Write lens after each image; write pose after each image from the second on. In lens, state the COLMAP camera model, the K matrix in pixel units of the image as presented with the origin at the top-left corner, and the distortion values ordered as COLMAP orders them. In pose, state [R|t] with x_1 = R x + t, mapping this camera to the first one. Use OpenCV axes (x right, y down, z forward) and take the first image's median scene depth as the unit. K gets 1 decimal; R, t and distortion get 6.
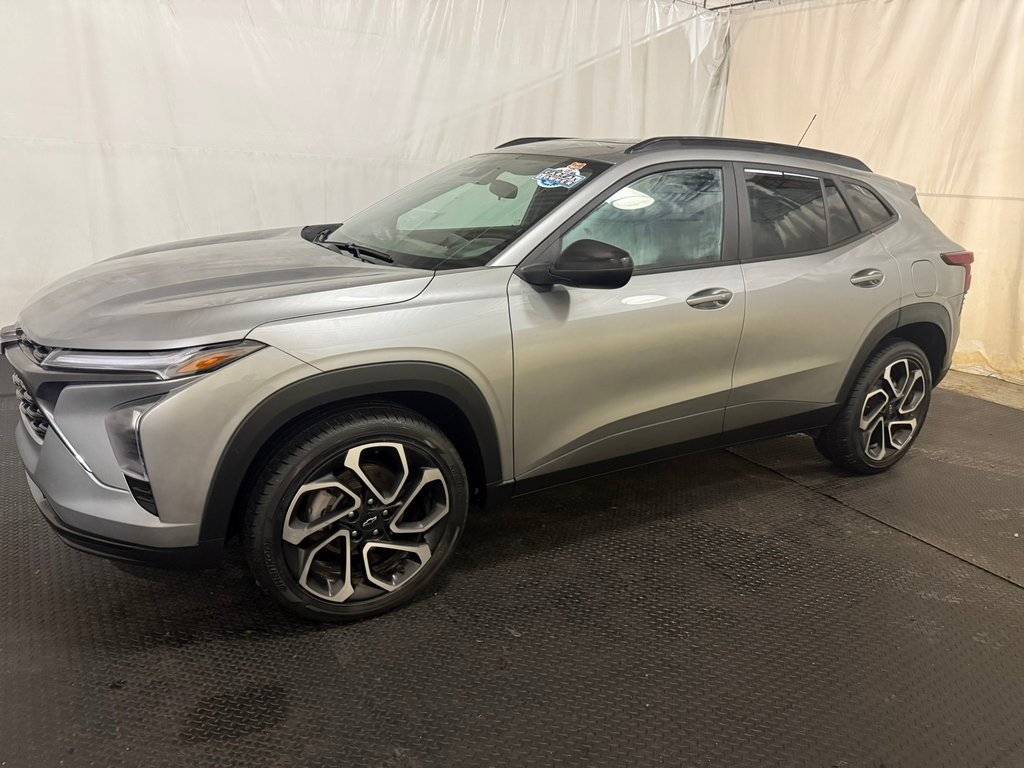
lens RADIAL K [[709.6, 0, 512.0], [0, 709.6, 384.0], [0, 0, 1]] dist [0.004303, -0.020625]
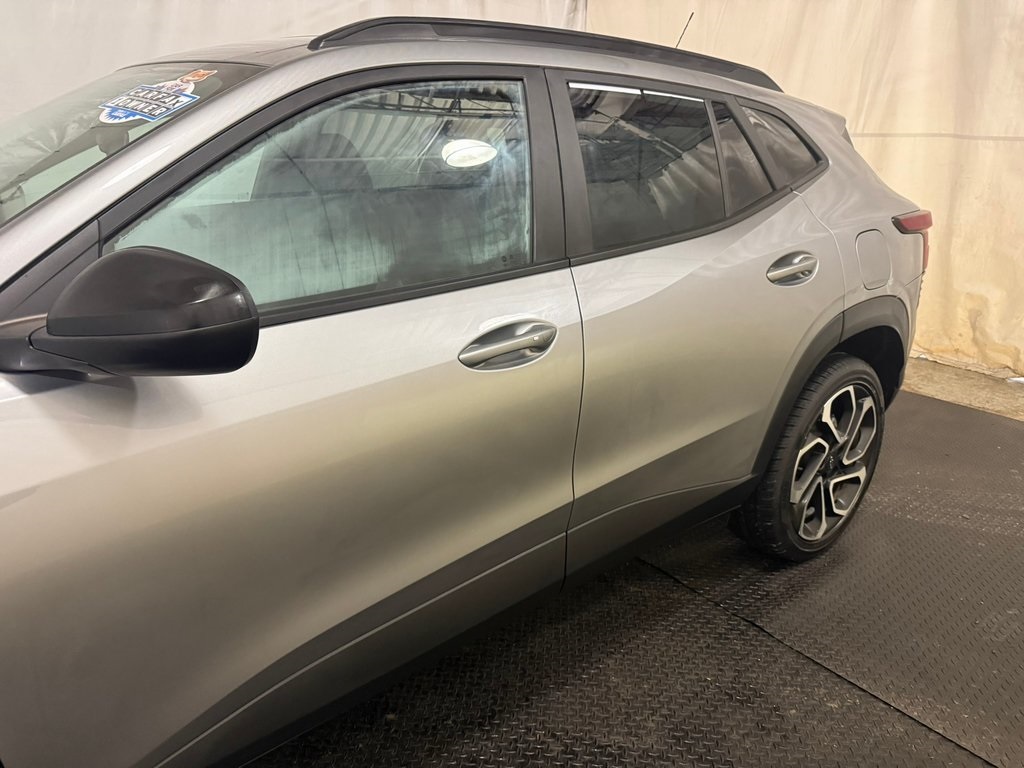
lens RADIAL K [[709.6, 0, 512.0], [0, 709.6, 384.0], [0, 0, 1]] dist [0.004303, -0.020625]
pose [[0.988561, -0.083097, 0.125863, 0.172073], [0.077245, 0.995723, 0.050693, -0.094259], [-0.129537, -0.040391, 0.990752, 0.406151]]
